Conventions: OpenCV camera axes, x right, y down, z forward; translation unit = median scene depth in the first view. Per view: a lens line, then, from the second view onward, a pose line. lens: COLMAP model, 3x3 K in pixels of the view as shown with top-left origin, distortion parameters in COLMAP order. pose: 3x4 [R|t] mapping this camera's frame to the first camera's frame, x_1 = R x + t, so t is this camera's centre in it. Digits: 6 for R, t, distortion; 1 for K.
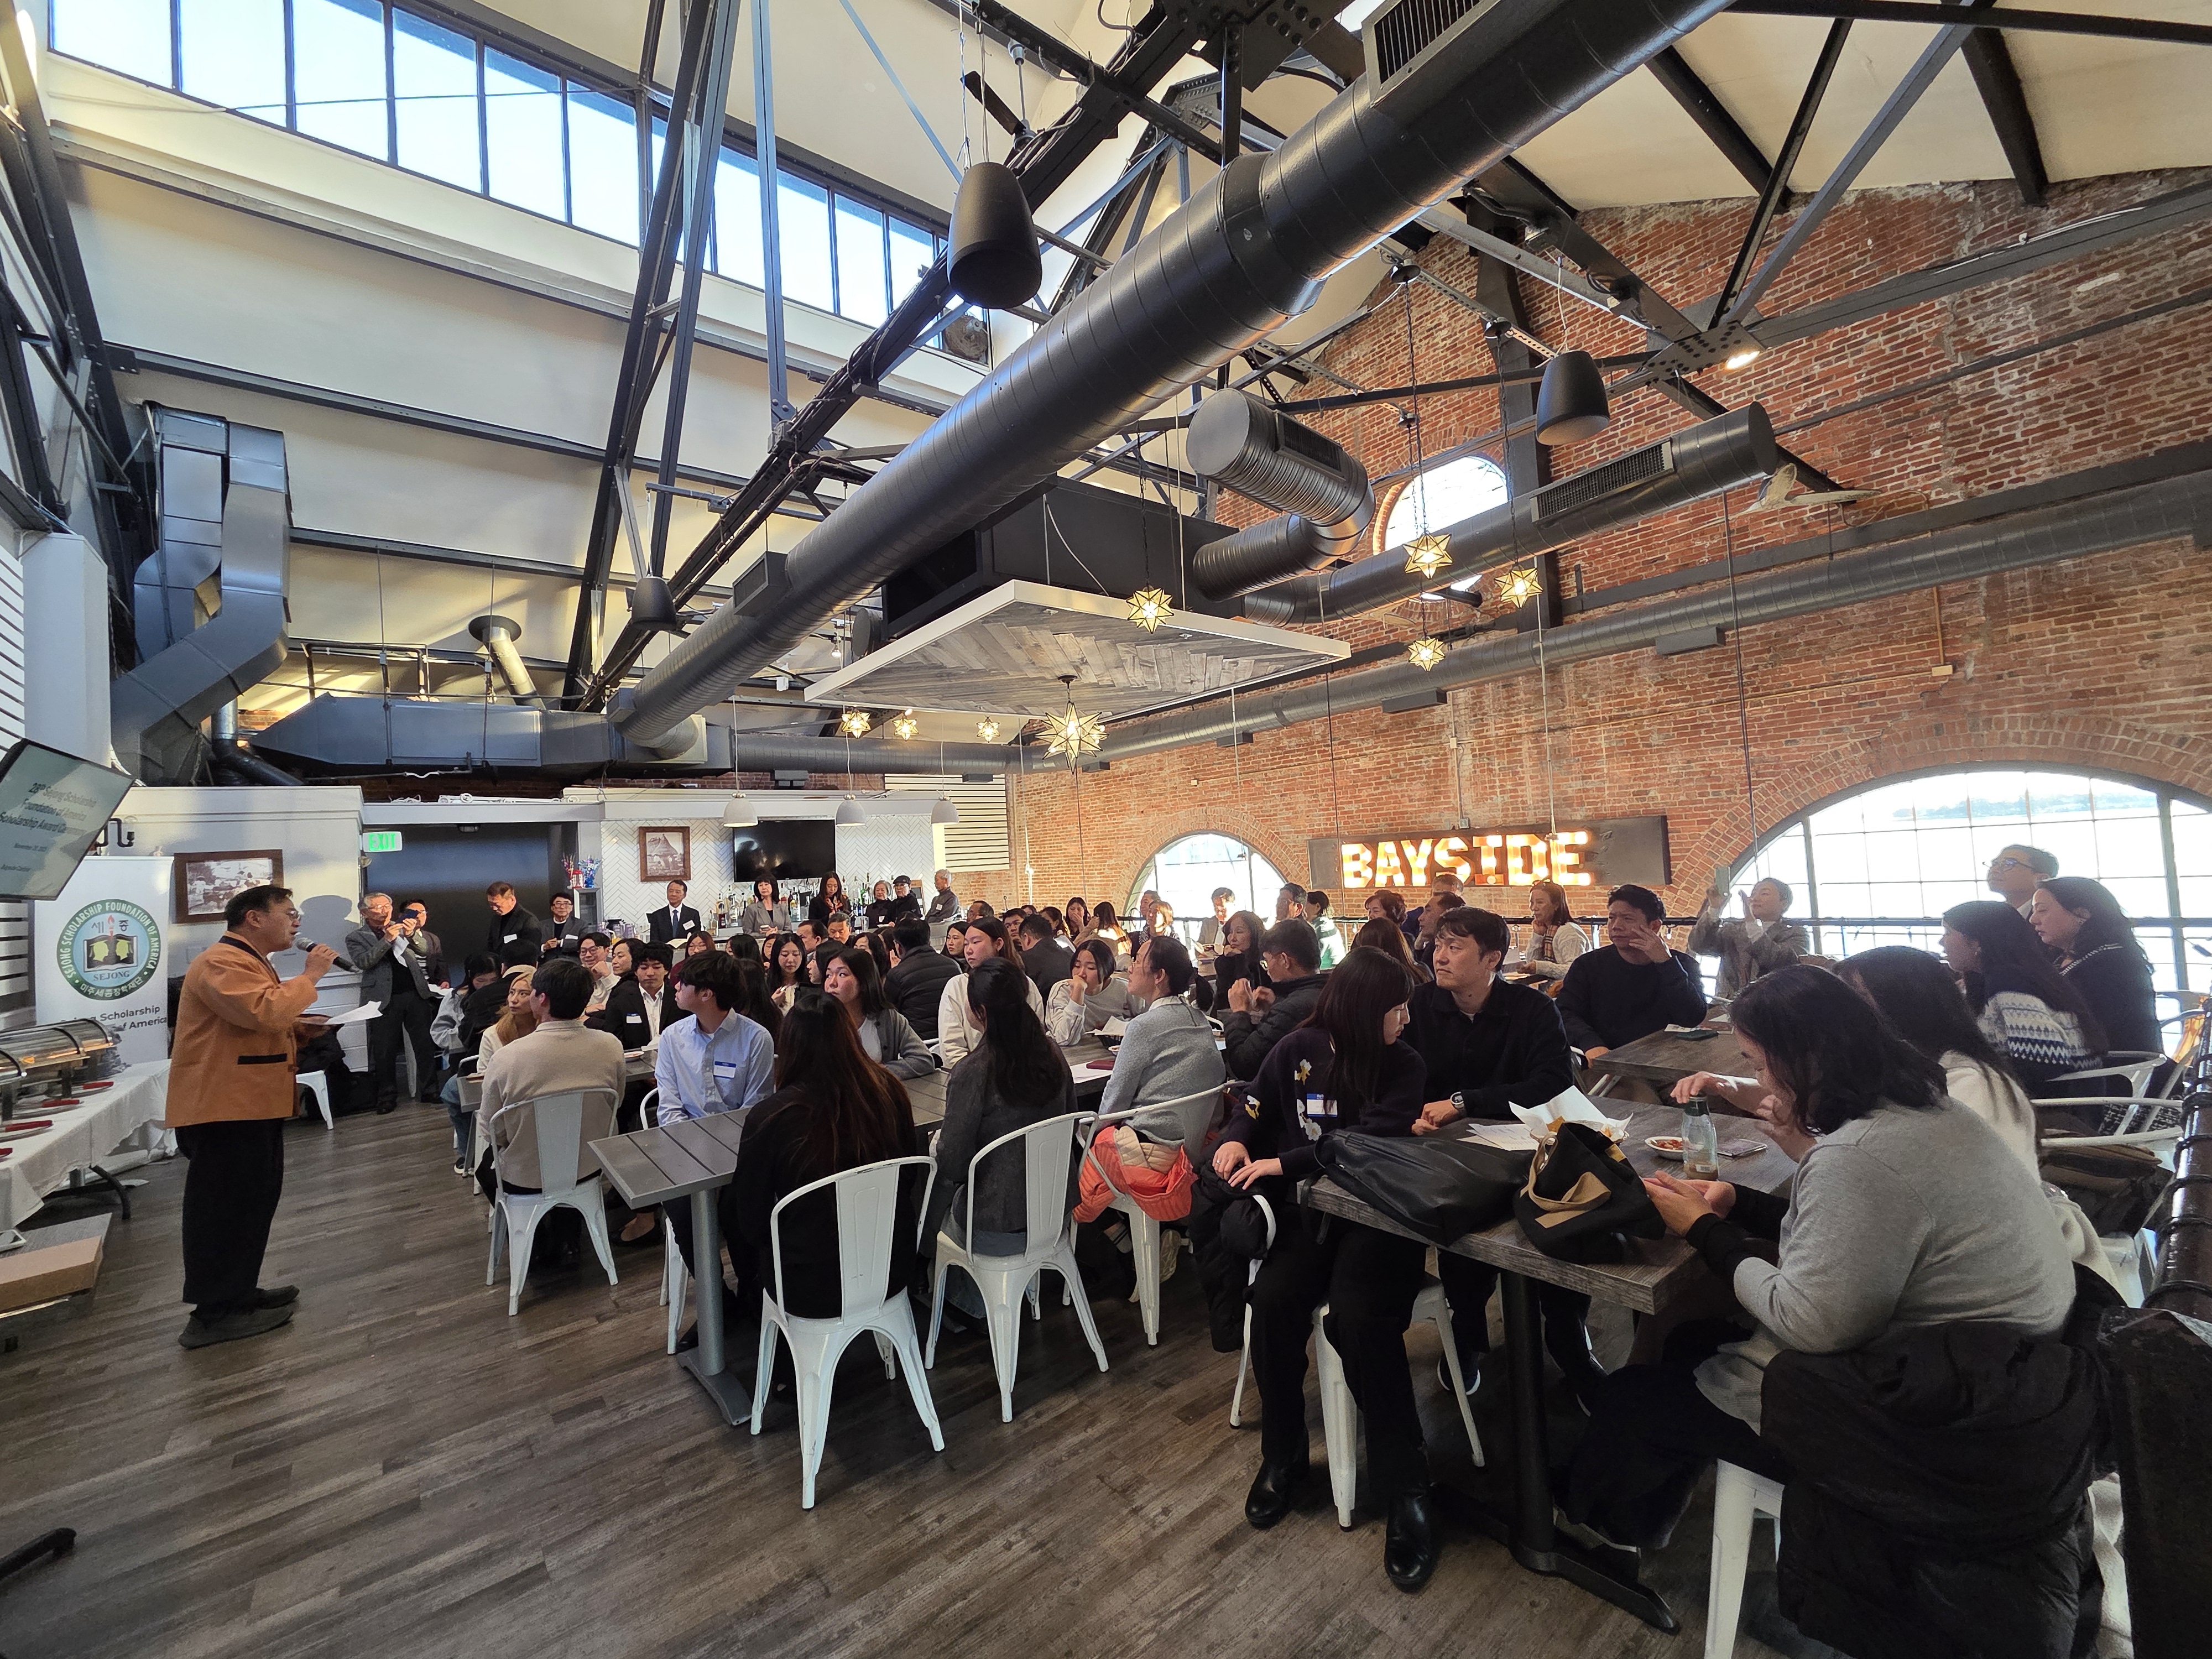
lens RADIAL K [[899.3, 0, 1088.5], [0, 899.3, 832.3], [0, 0, 1]] dist [0.004462, -0.003109]
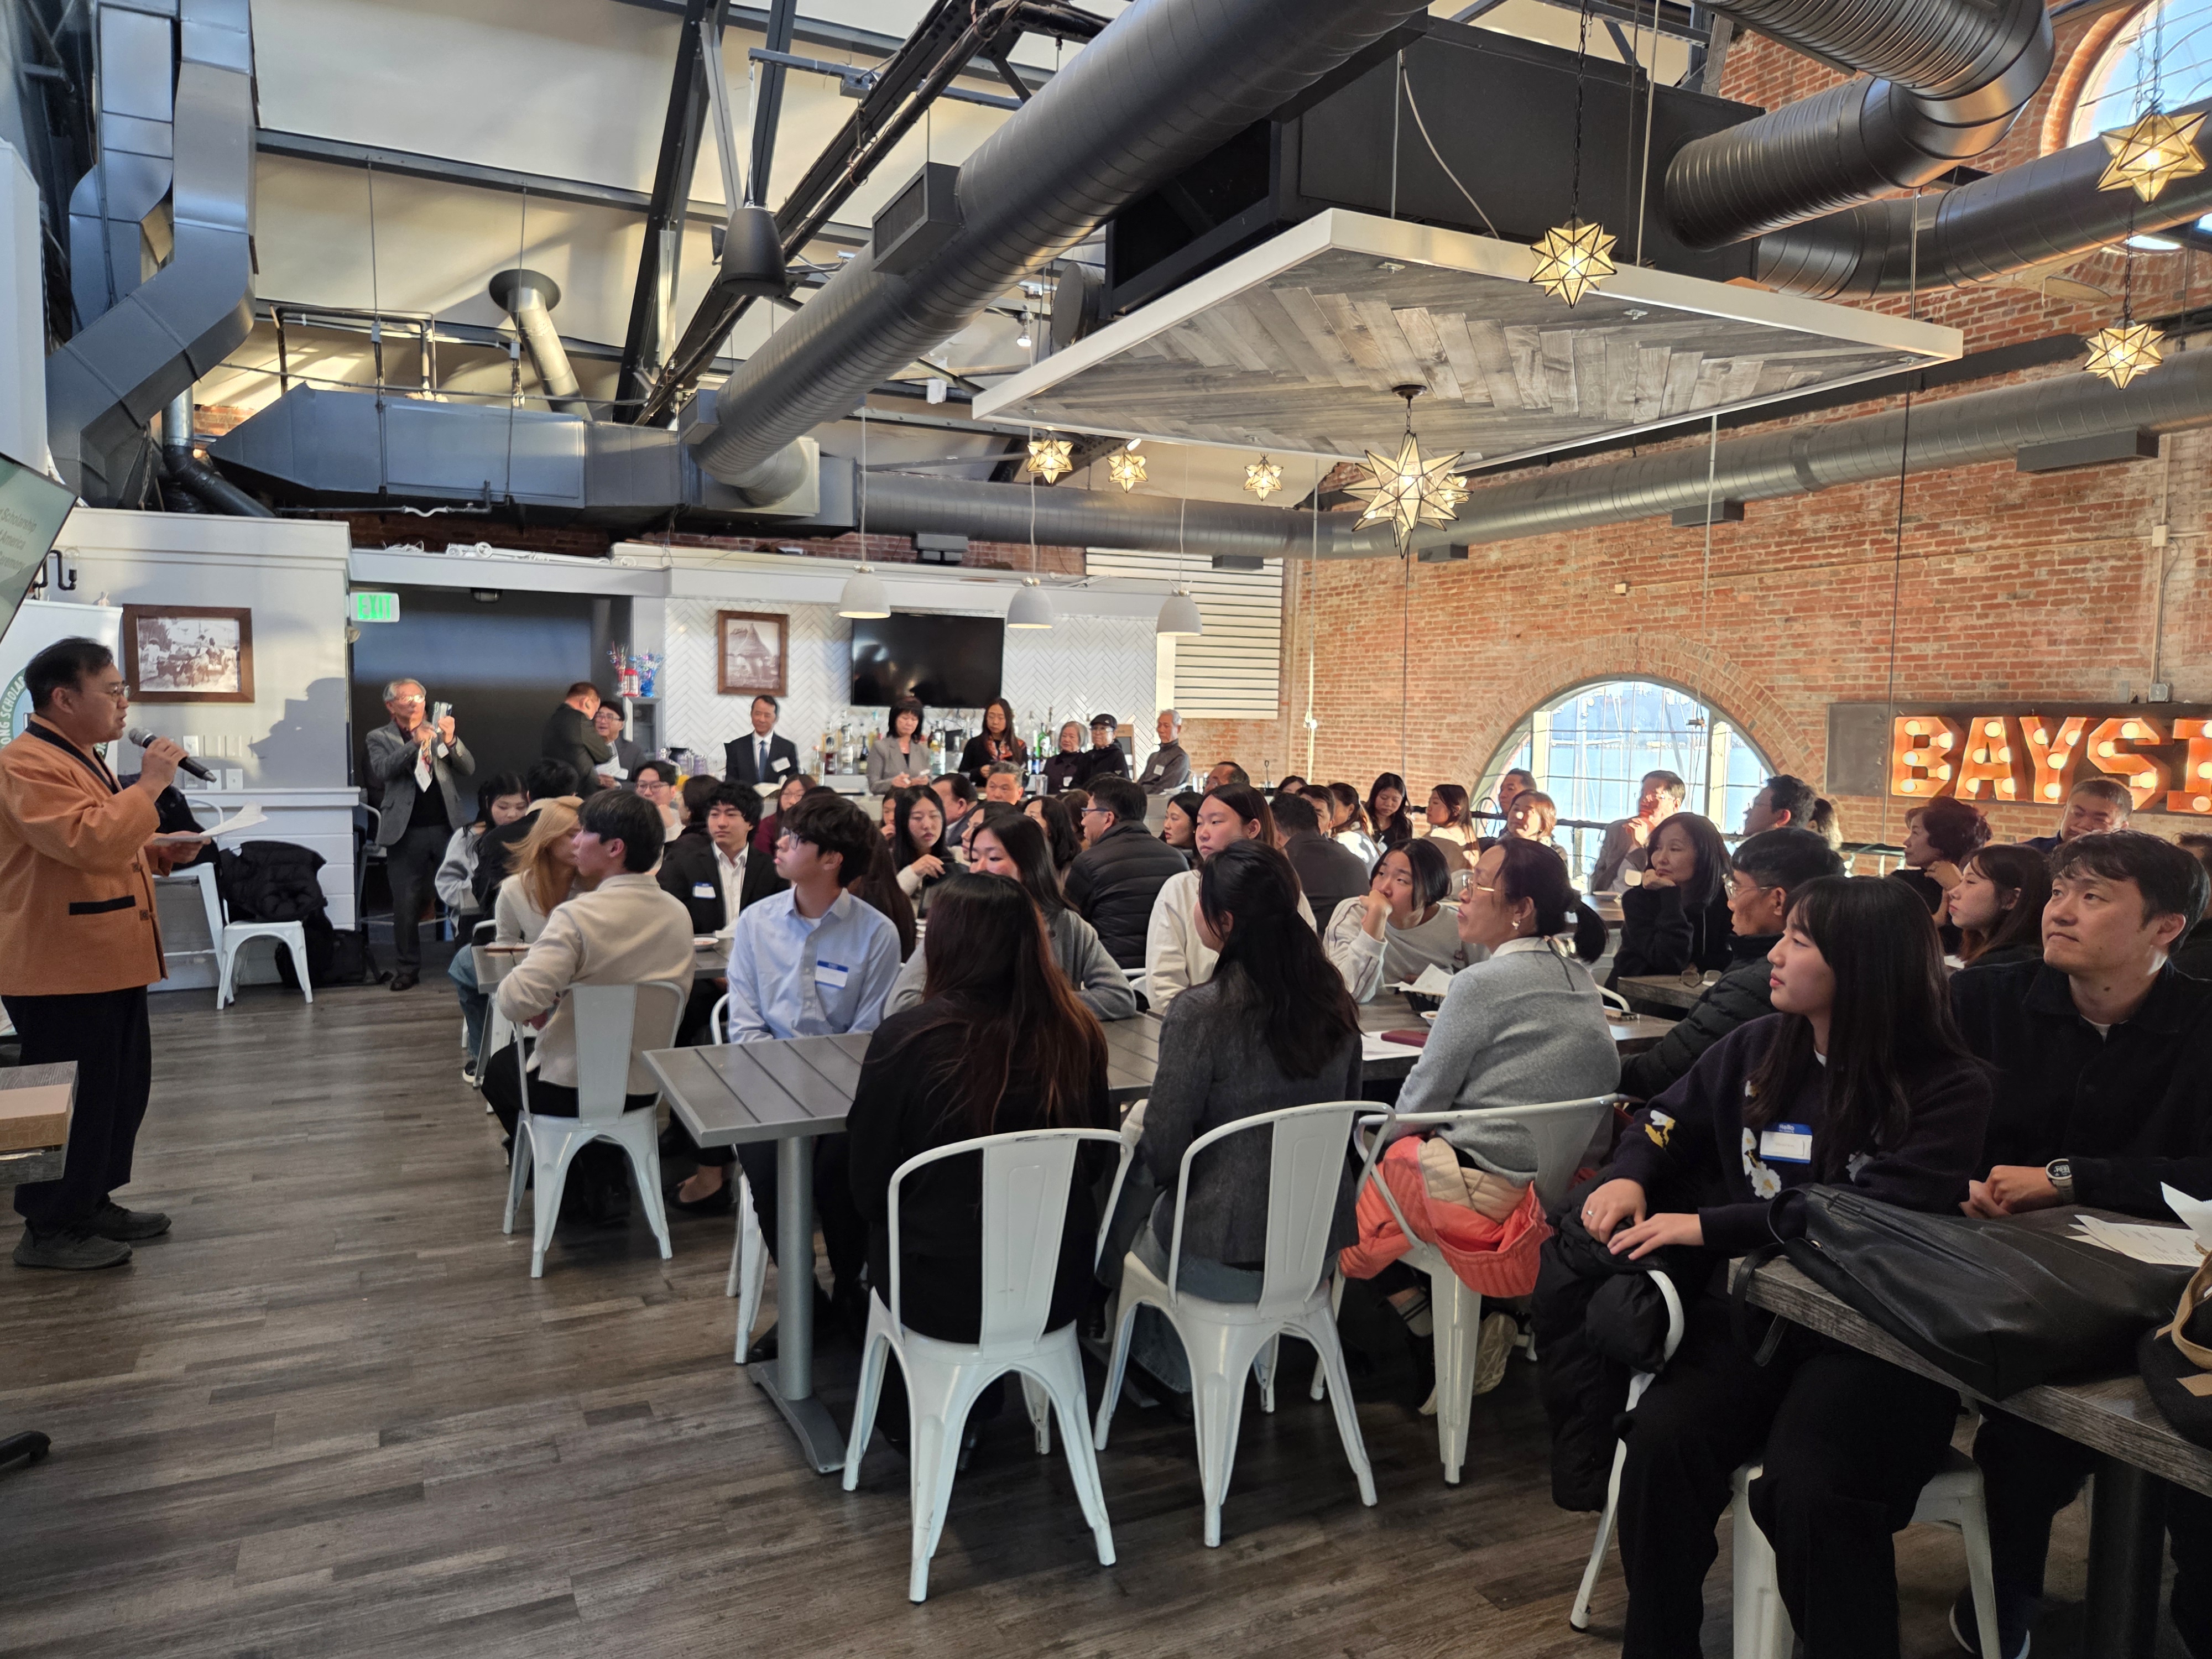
lens RADIAL K [[1484.8, 0, 1059.2], [0, 1484.8, 828.7], [0, 0, 1]] dist [0.061831, -0.054228]
pose [[0.970400, 0.091219, -0.223612, -0.000633], [-0.065230, 0.990509, 0.120987, 0.006458], [0.232526, -0.102819, 0.967140, -0.012280]]
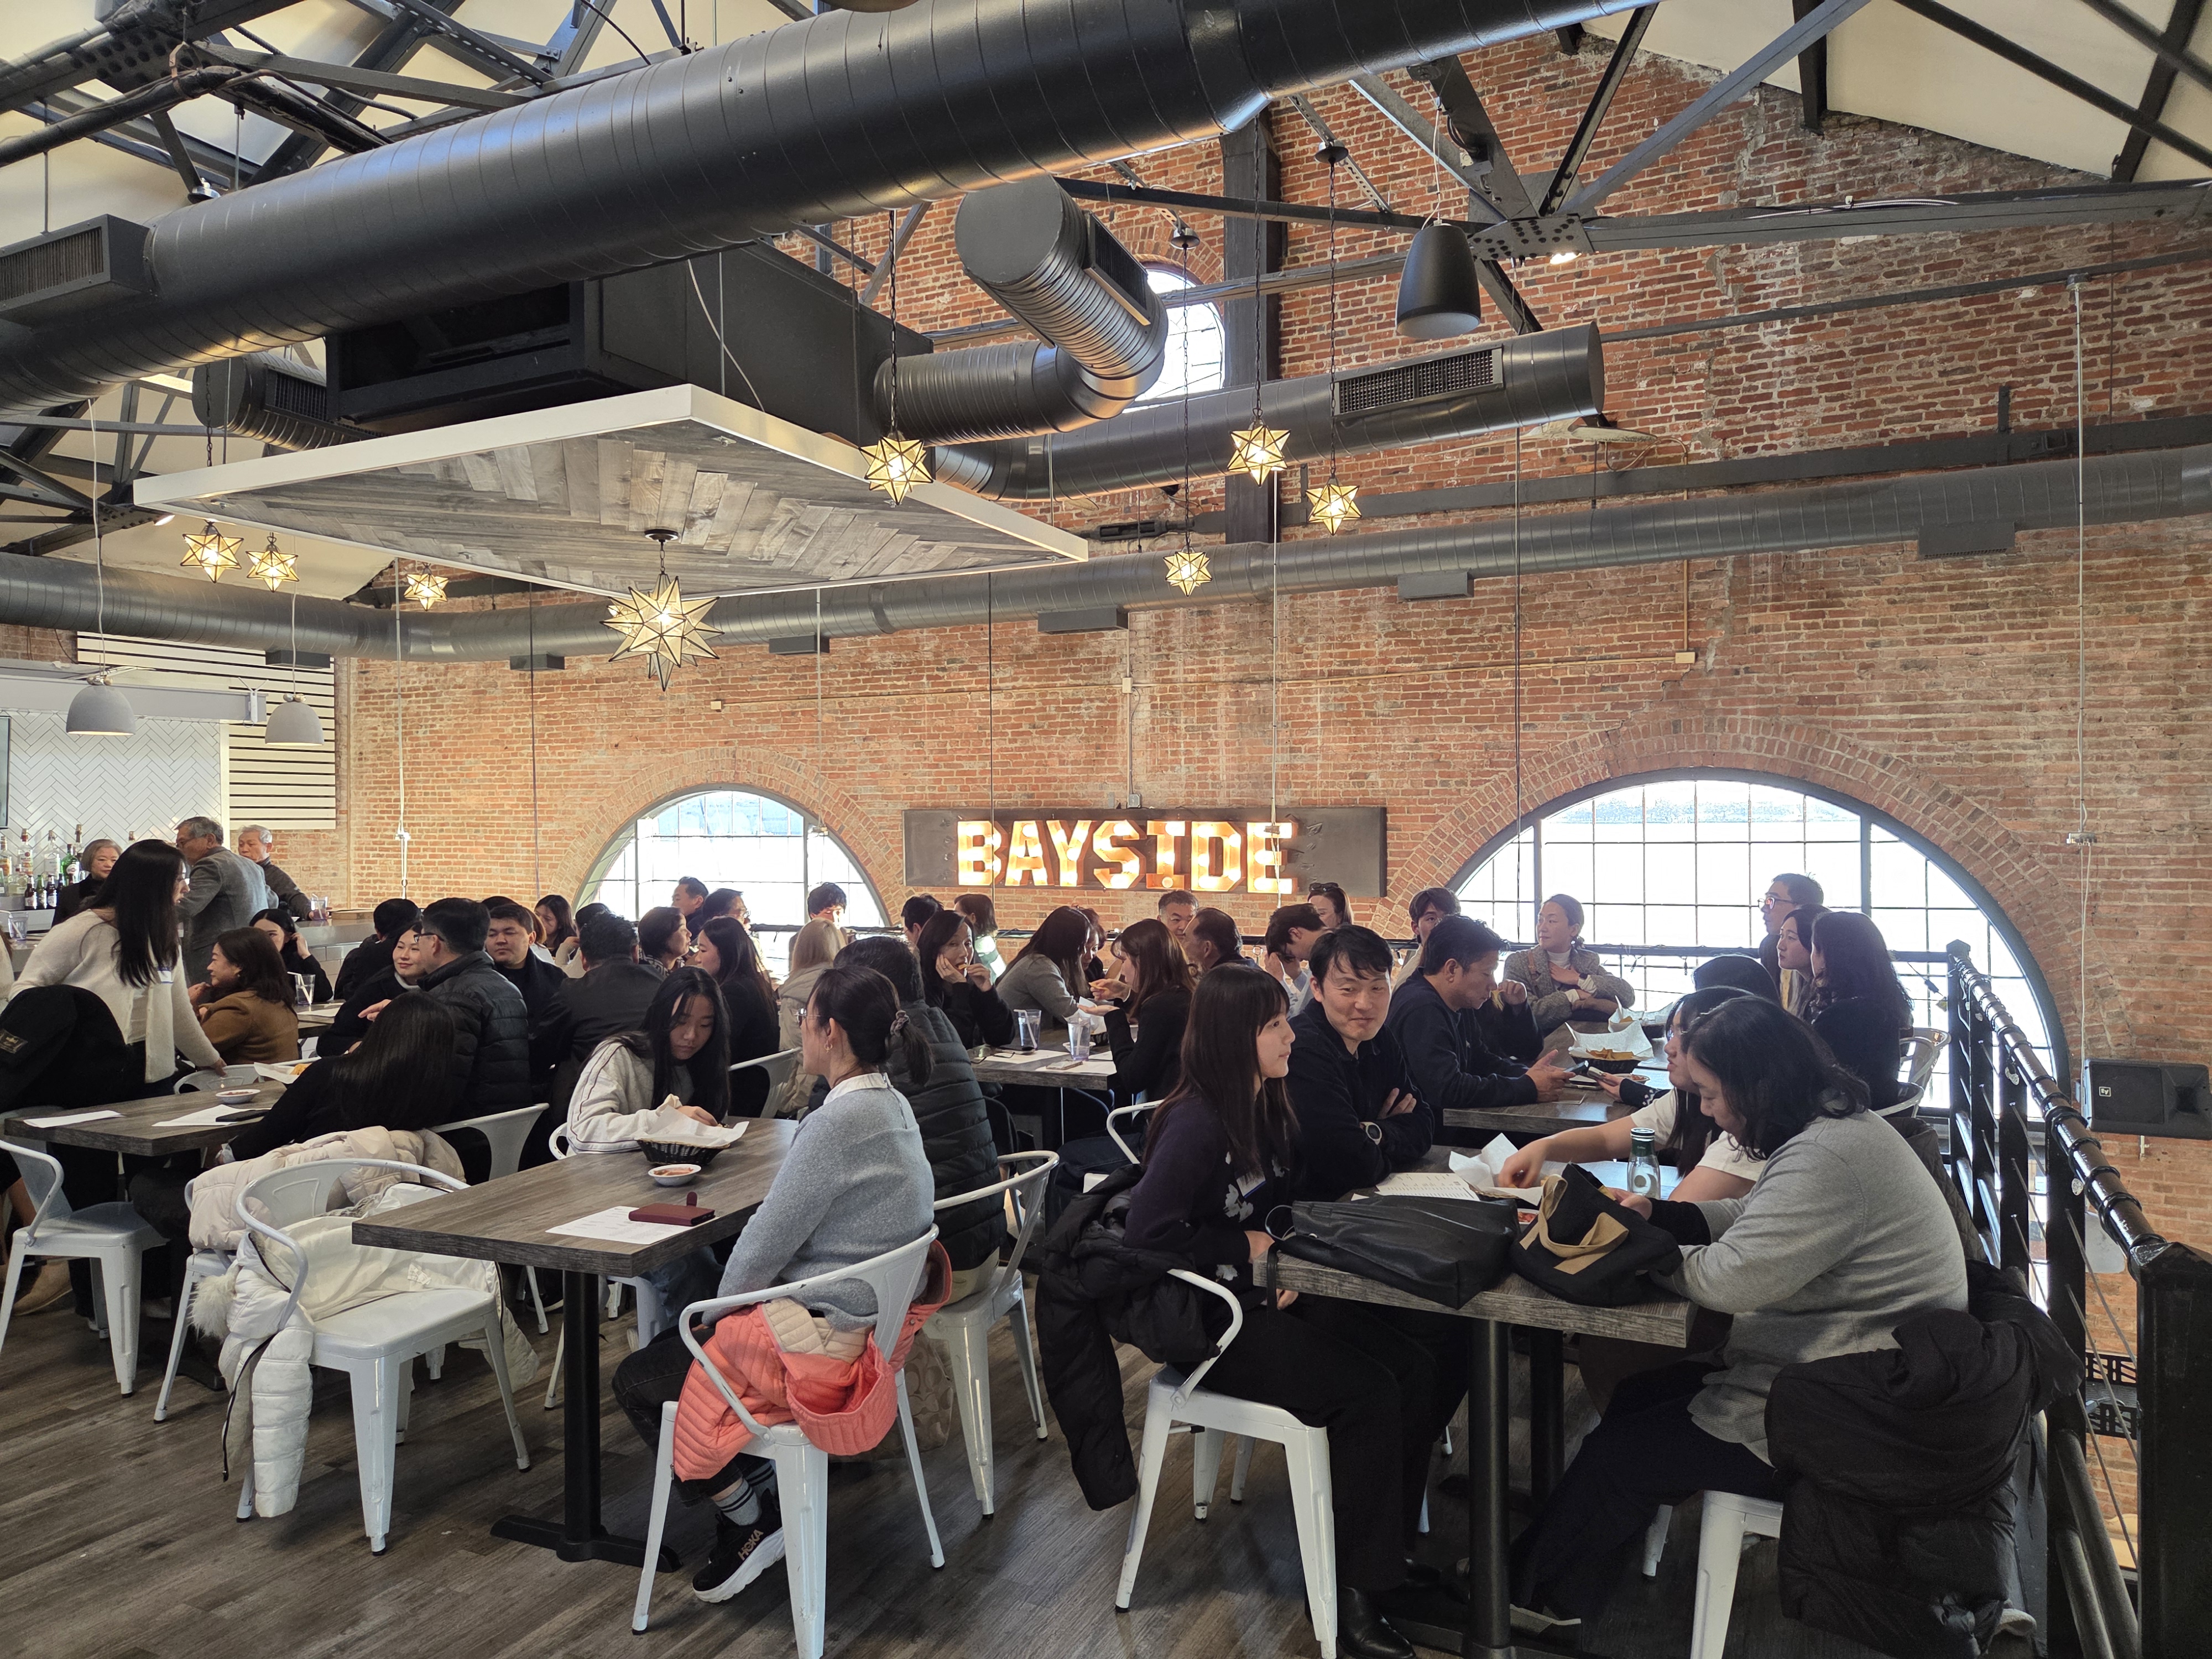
lens RADIAL K [[1484.8, 0, 1058.1], [0, 1484.8, 833.3], [0, 0, 1]] dist [0.061831, -0.054228]
pose [[0.906198, 0.049581, 0.419938, -0.194641], [-0.062878, 0.997861, 0.017873, -0.002473], [-0.418153, -0.042601, 0.907377, -0.048938]]
